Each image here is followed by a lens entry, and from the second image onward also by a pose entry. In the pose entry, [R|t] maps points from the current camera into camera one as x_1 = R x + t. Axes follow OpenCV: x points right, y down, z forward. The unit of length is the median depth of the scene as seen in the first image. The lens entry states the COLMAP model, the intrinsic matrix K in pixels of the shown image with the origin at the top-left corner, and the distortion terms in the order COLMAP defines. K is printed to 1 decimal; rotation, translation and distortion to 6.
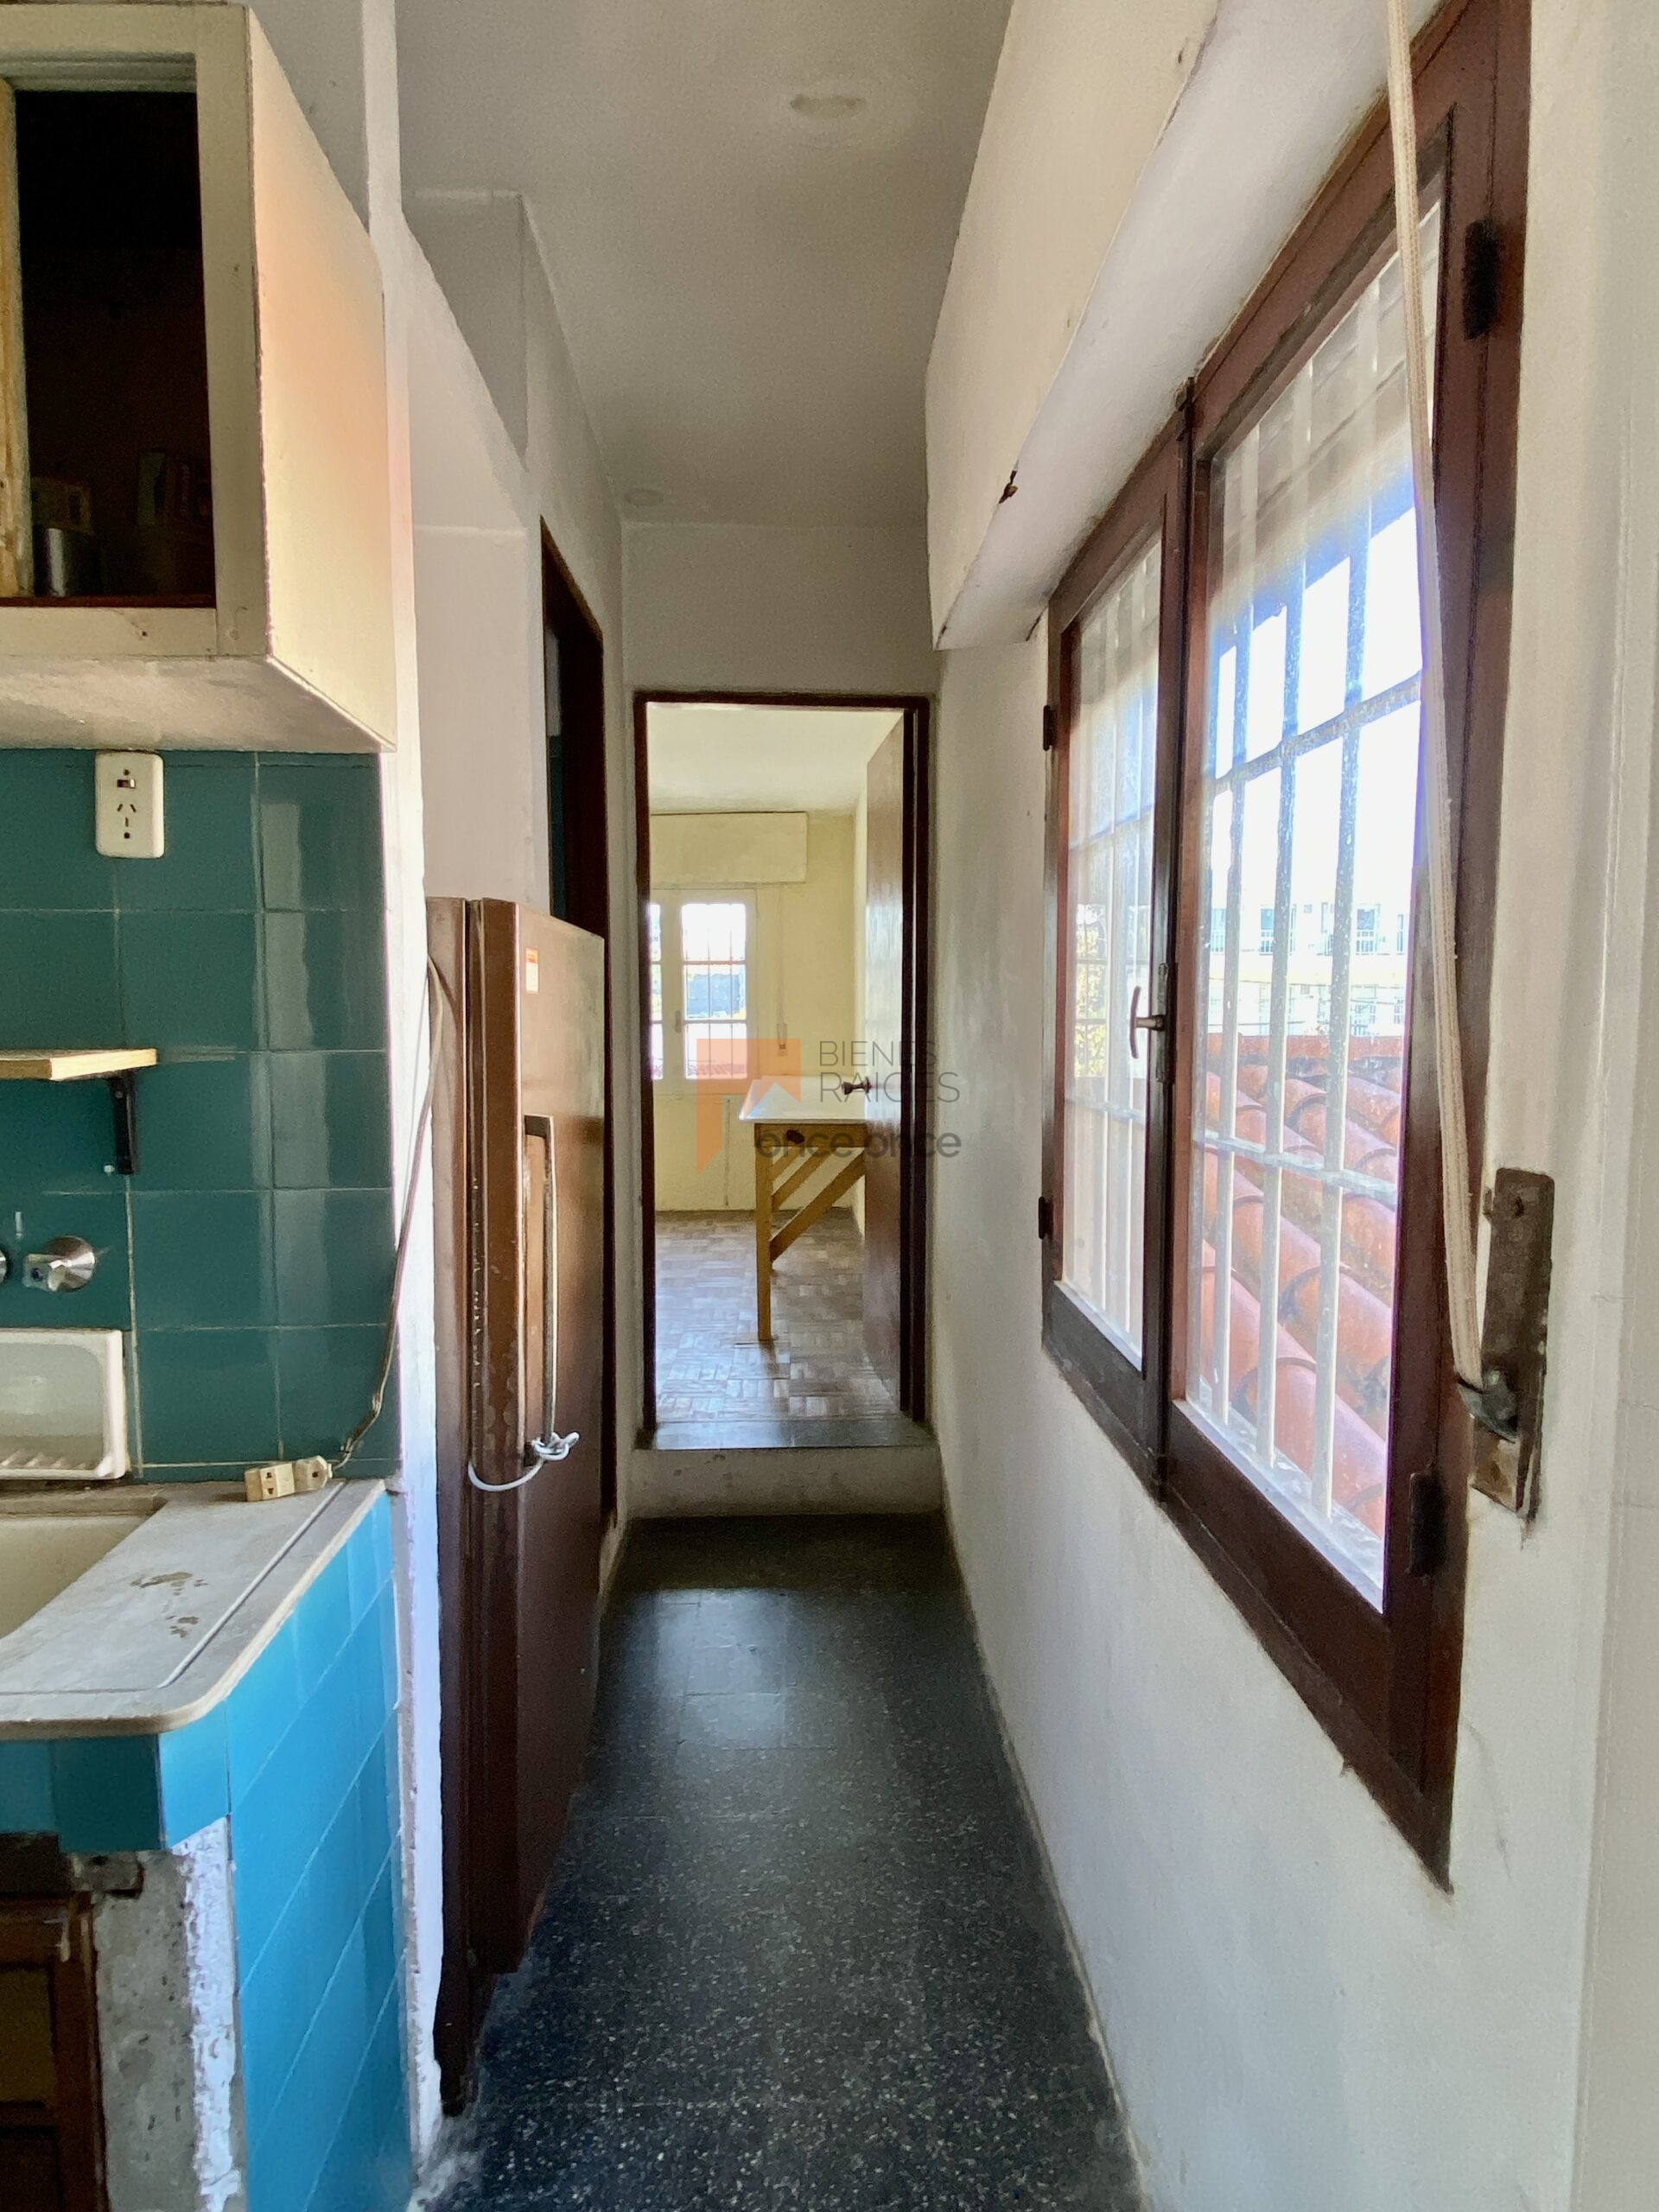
lens RADIAL K [[1300.8, 0, 845.1], [0, 1300.8, 1102.4], [0, 0, 1]] dist [0.033307, -0.036840]
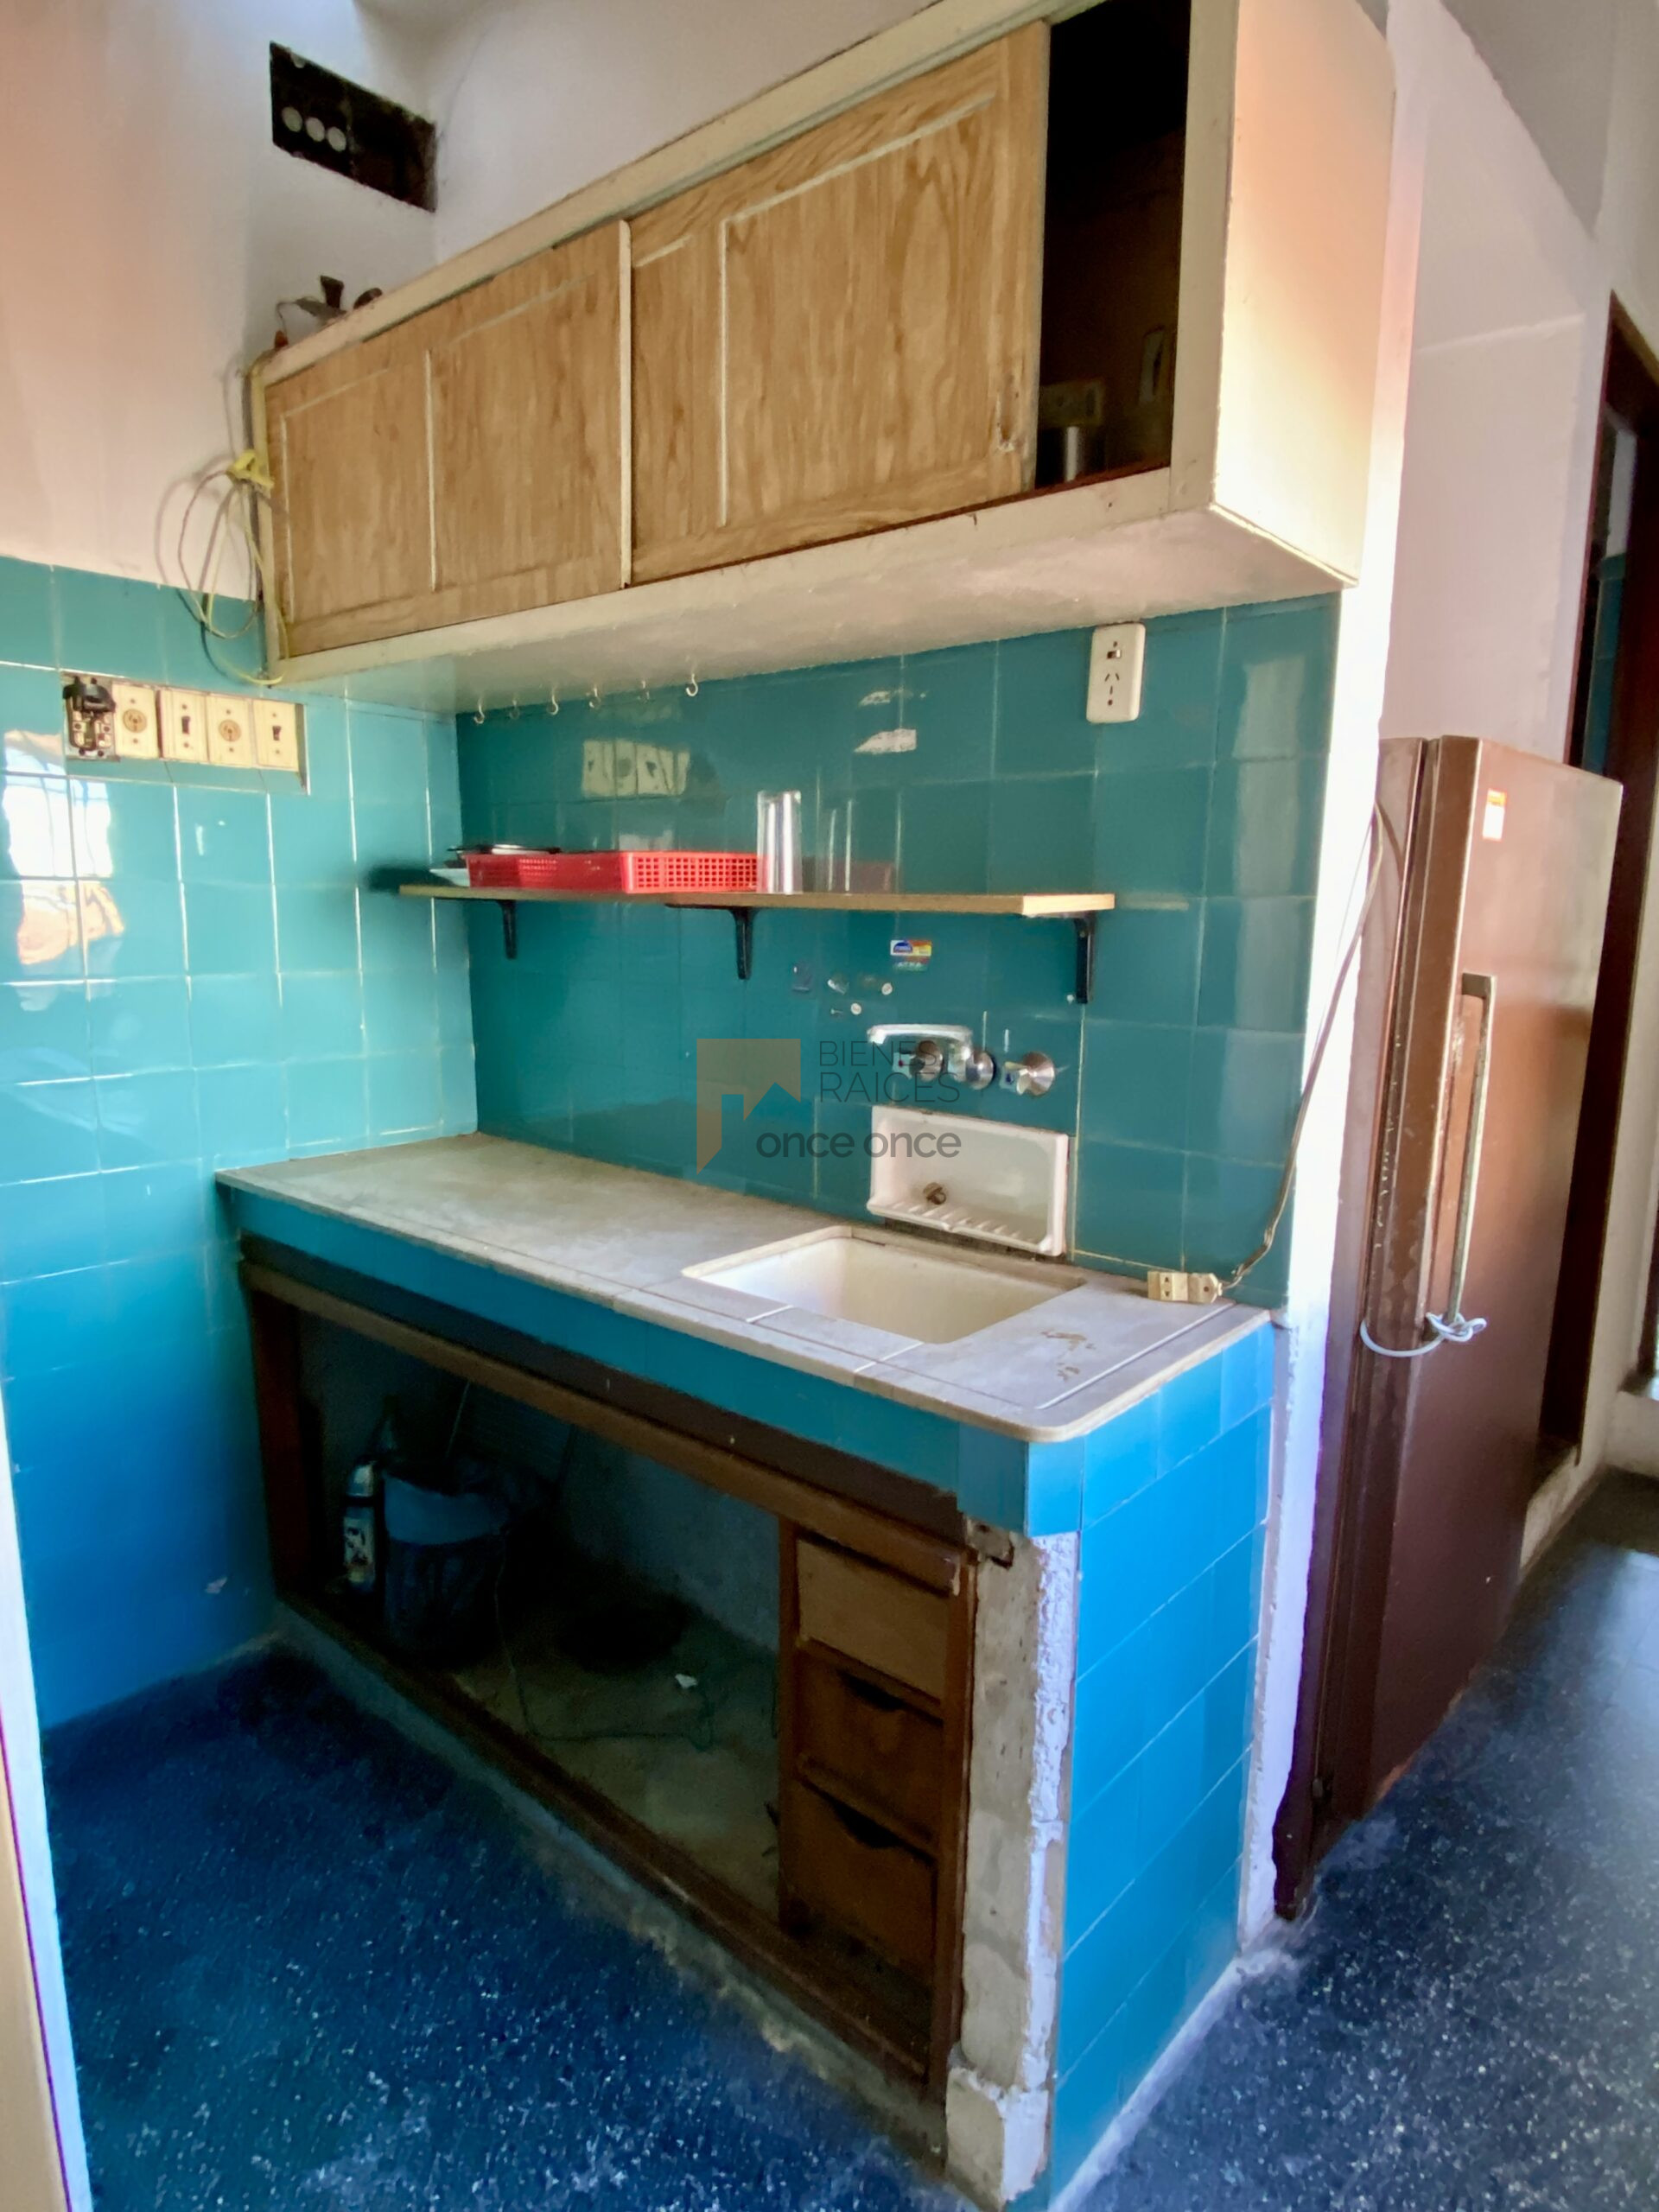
lens RADIAL K [[1300.8, 0, 814.5], [0, 1300.8, 1116.6], [0, 0, 1]] dist [0.033307, -0.036840]
pose [[0.712112, 0.125706, -0.690721, 0.094592], [-0.061361, 0.991219, 0.117133, 0.034287], [0.699380, -0.041028, 0.713572, 0.002687]]
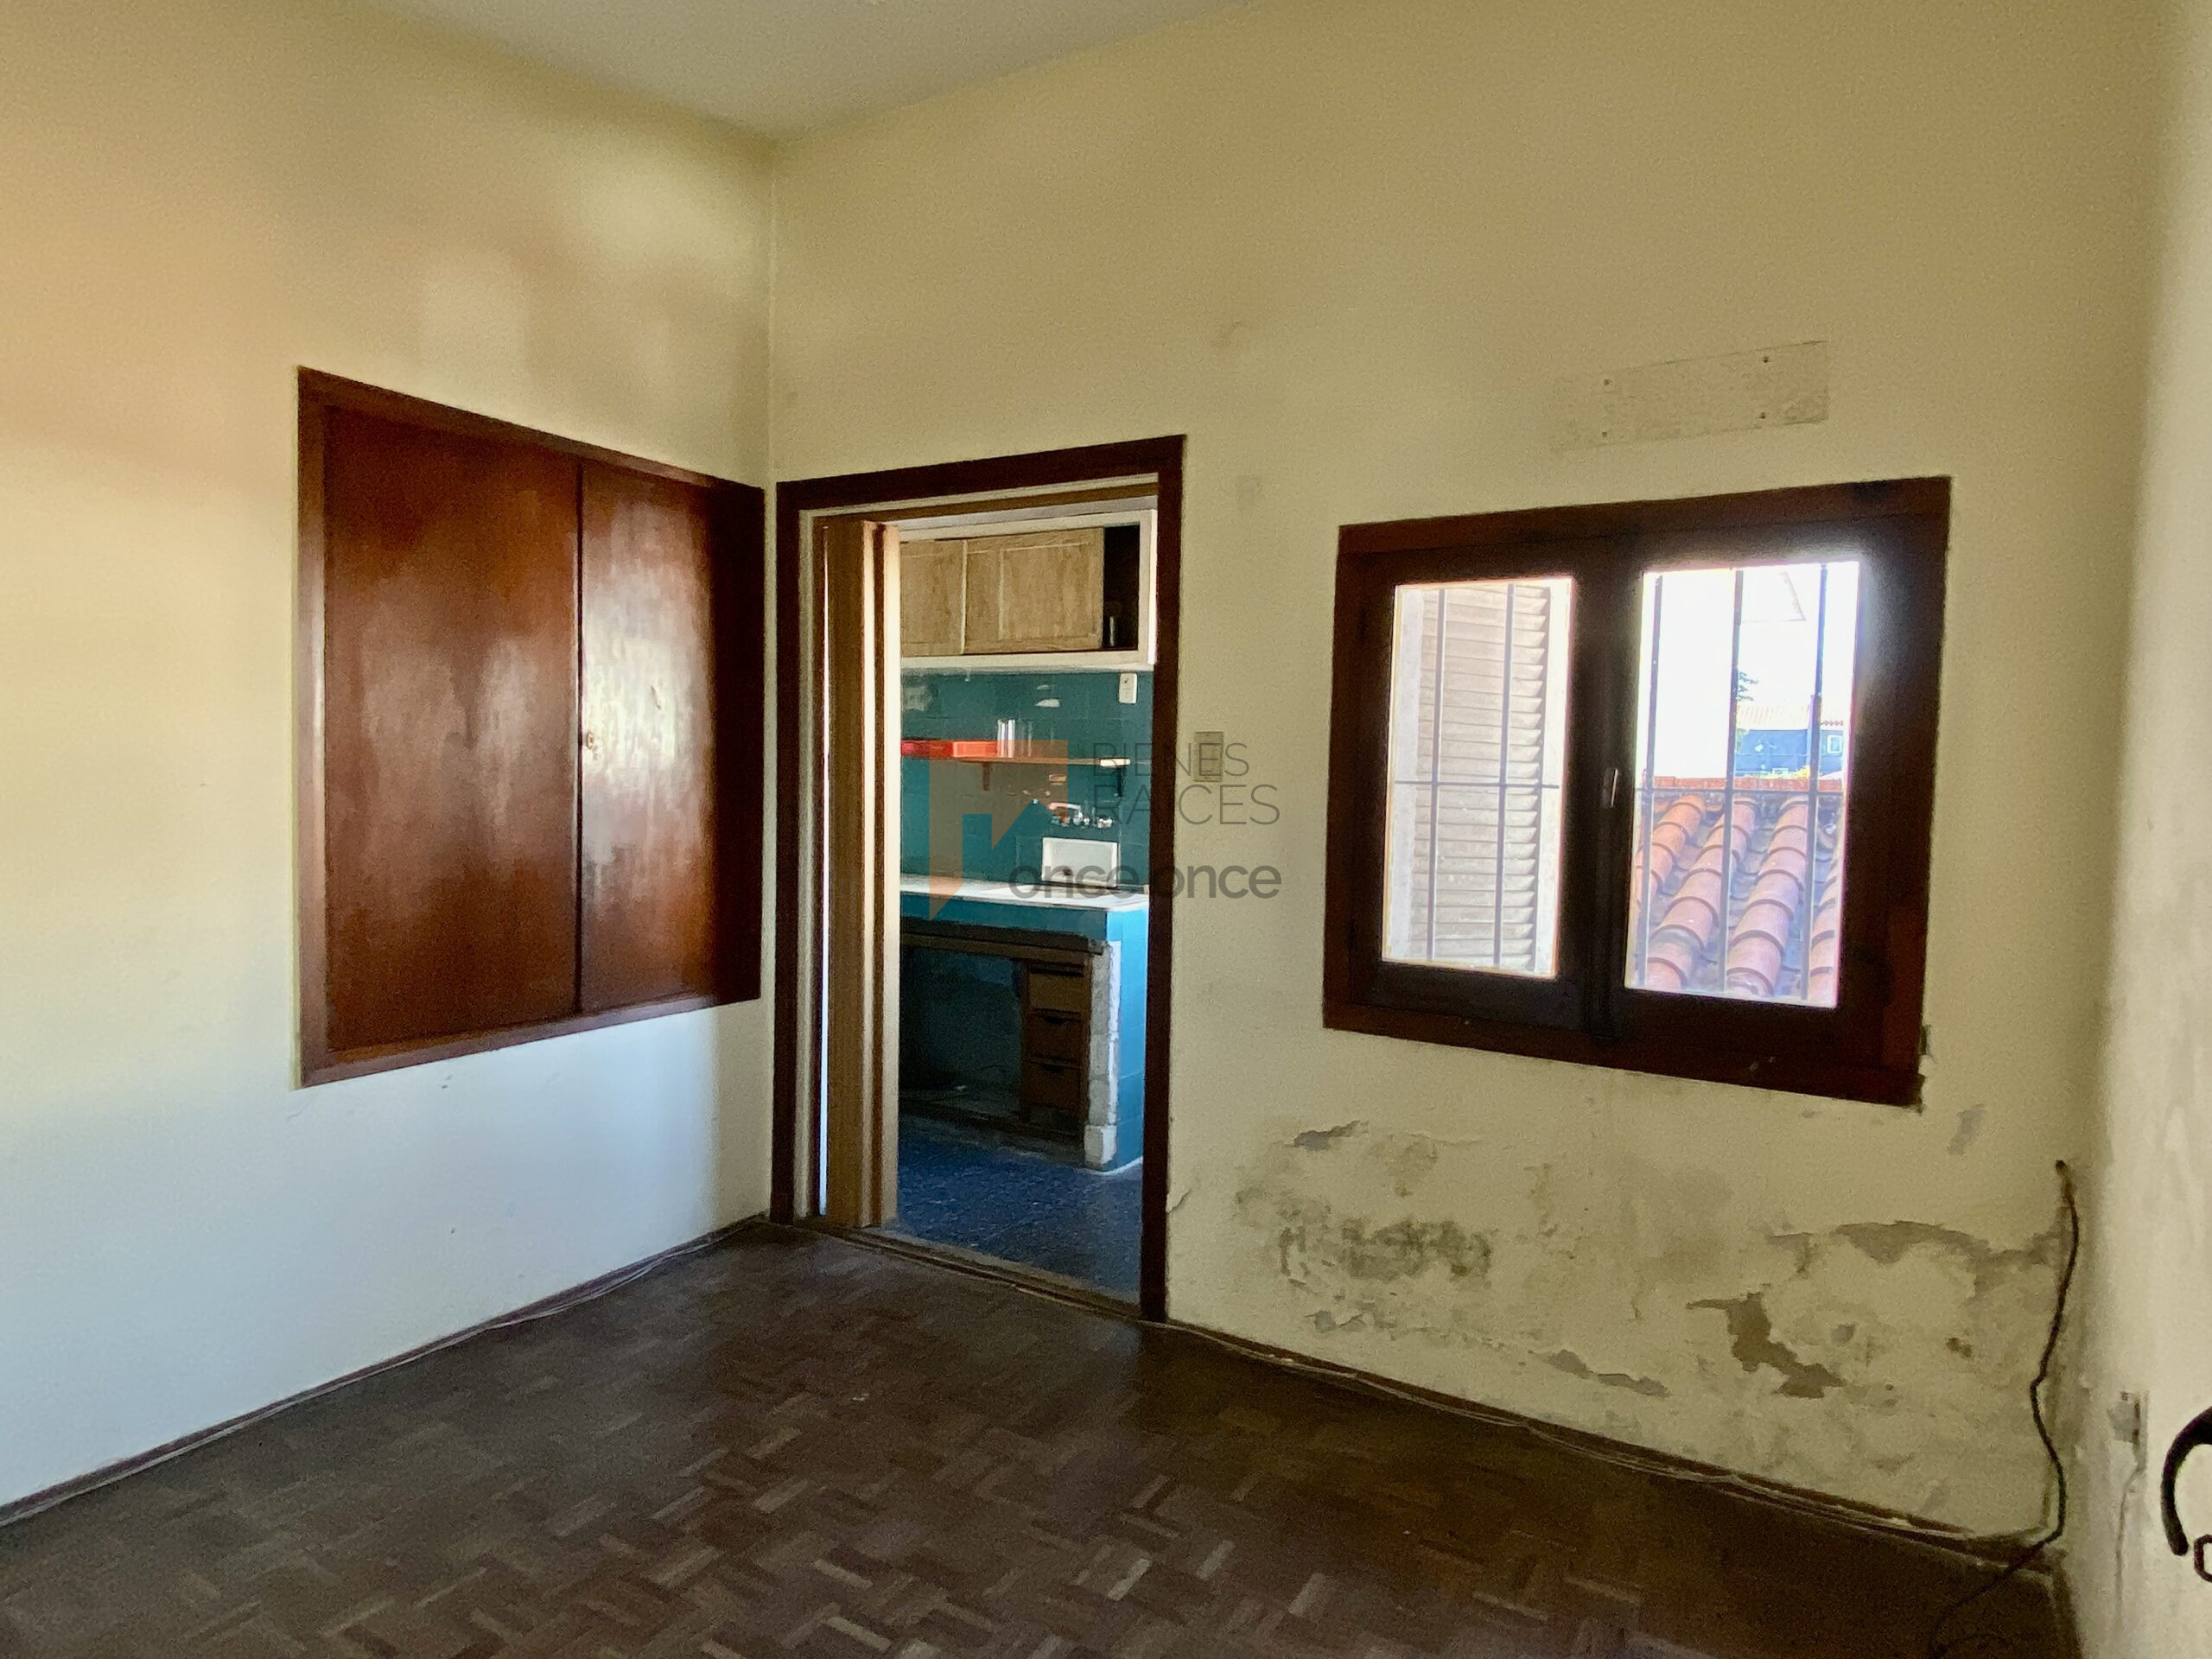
lens RADIAL K [[1300.8, 0, 1112.0], [0, 1300.8, 821.0], [0, 0, 1]] dist [0.033307, -0.036840]
pose [[0.830794, 0.050897, -0.554247, 1.319241], [-0.060094, 0.998191, 0.001586, 0.115641], [0.553326, 0.031989, 0.832350, -1.835434]]
